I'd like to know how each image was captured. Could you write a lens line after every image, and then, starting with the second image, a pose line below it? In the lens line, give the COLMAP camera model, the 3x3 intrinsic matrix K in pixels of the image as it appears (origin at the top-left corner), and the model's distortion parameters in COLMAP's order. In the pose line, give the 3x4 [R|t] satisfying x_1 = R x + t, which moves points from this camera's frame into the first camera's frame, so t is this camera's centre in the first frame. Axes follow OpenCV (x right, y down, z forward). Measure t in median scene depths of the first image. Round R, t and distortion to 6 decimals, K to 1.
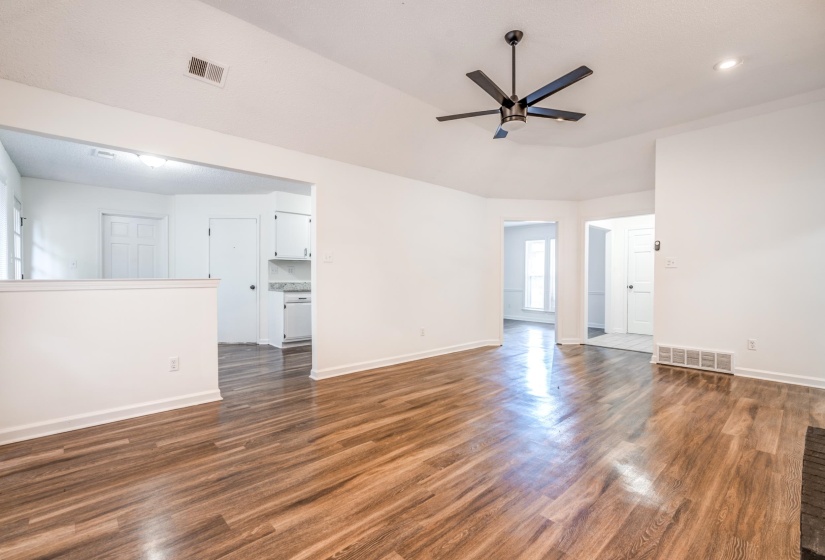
lens RADIAL K [[361.5, 0, 406.7], [0, 361.5, 278.8], [0, 0, 1]] dist [-0.001020, -0.000109]
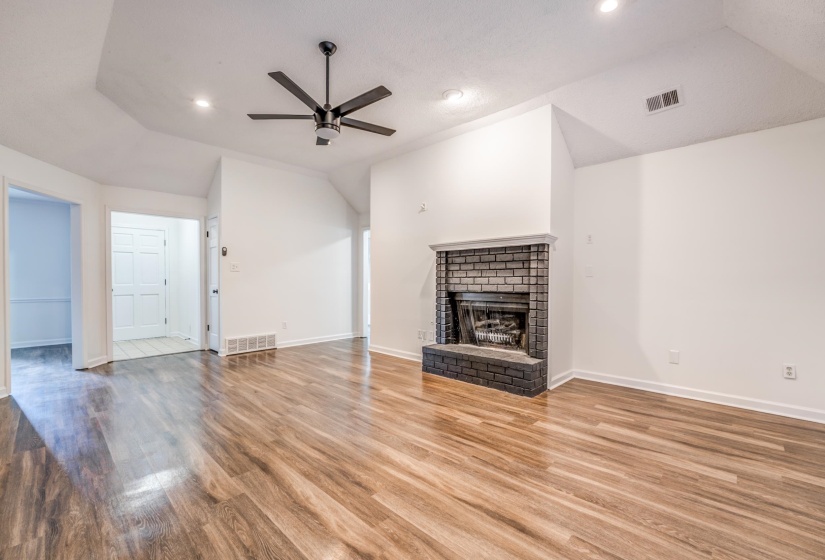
lens RADIAL K [[361.5, 0, 406.7], [0, 361.5, 278.8], [0, 0, 1]] dist [-0.001020, -0.000109]
pose [[-0.053566, -0.001791, 0.998563, -0.955845], [0.004826, 0.999986, 0.002053, -0.004406], [-0.998553, 0.004929, -0.053557, 1.086291]]
